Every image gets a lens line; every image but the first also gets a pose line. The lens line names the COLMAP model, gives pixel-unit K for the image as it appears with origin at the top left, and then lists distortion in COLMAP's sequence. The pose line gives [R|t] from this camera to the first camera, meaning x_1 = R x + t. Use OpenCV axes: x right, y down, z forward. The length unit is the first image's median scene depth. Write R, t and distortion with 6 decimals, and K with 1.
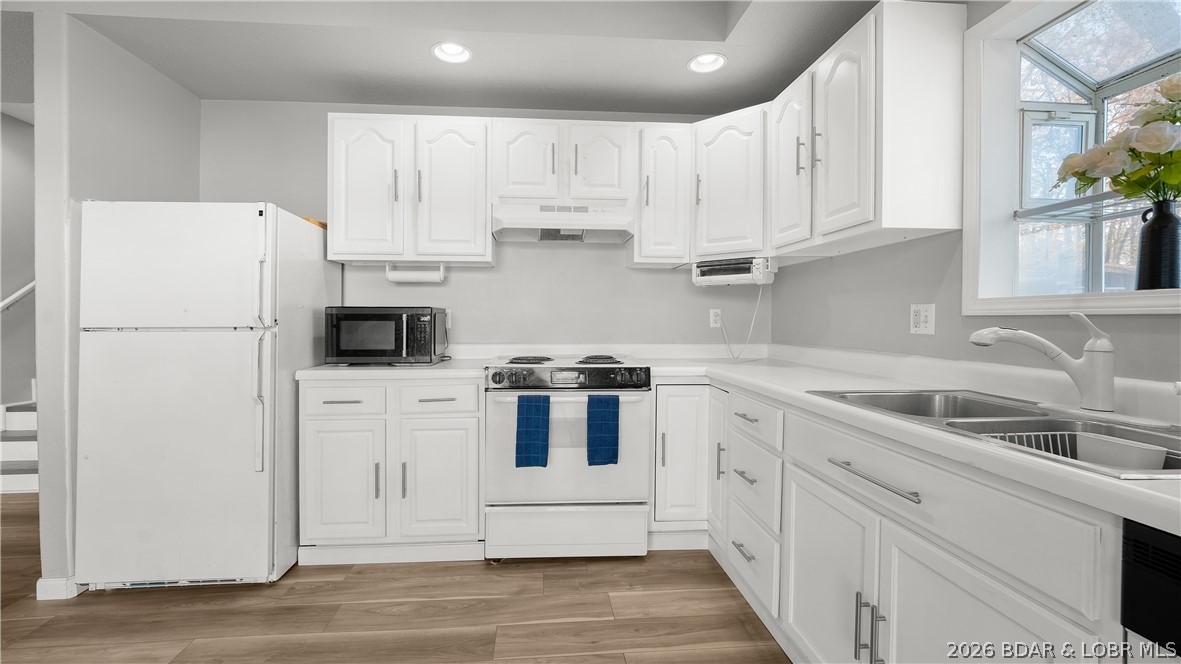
lens RADIAL K [[471.4, 0, 584.7], [0, 471.4, 328.5], [0, 0, 1]] dist [-0.001911, 0.000044]
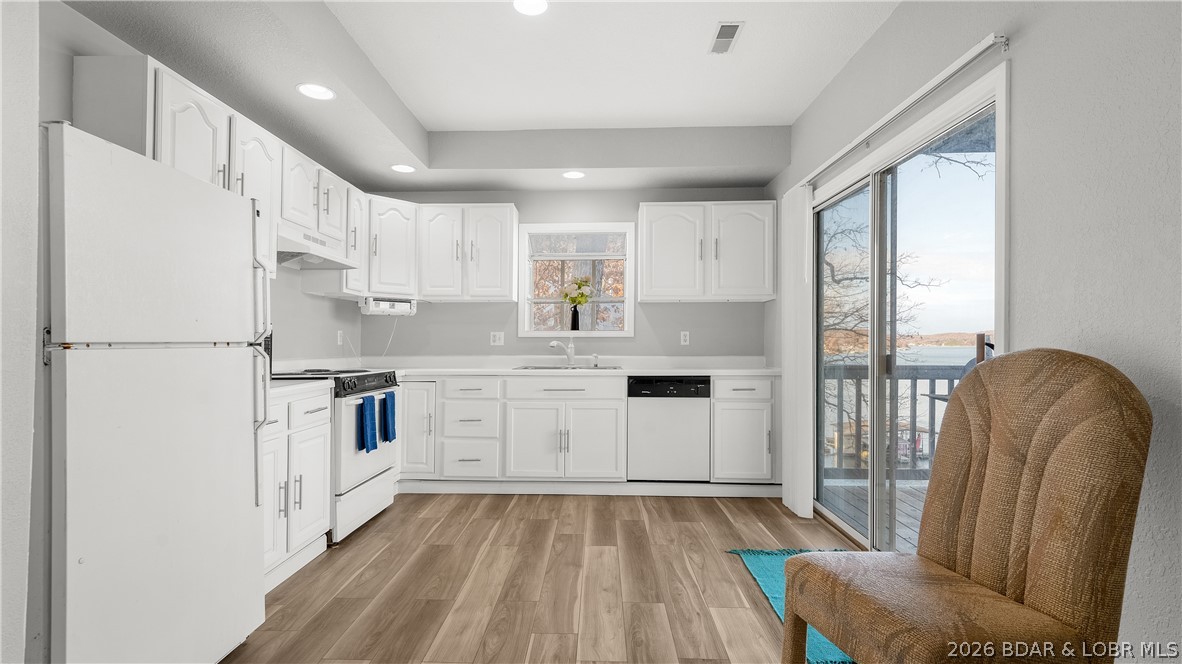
lens RADIAL K [[536.2, 0, 587.9], [0, 536.2, 337.9], [0, 0, 1]] dist [0.000204, 0.000044]
pose [[0.100898, 0.008228, 0.994863, -1.600340], [0.016056, 0.999822, -0.009898, 0.009337], [-0.994767, 0.016972, 0.100748, 0.270354]]
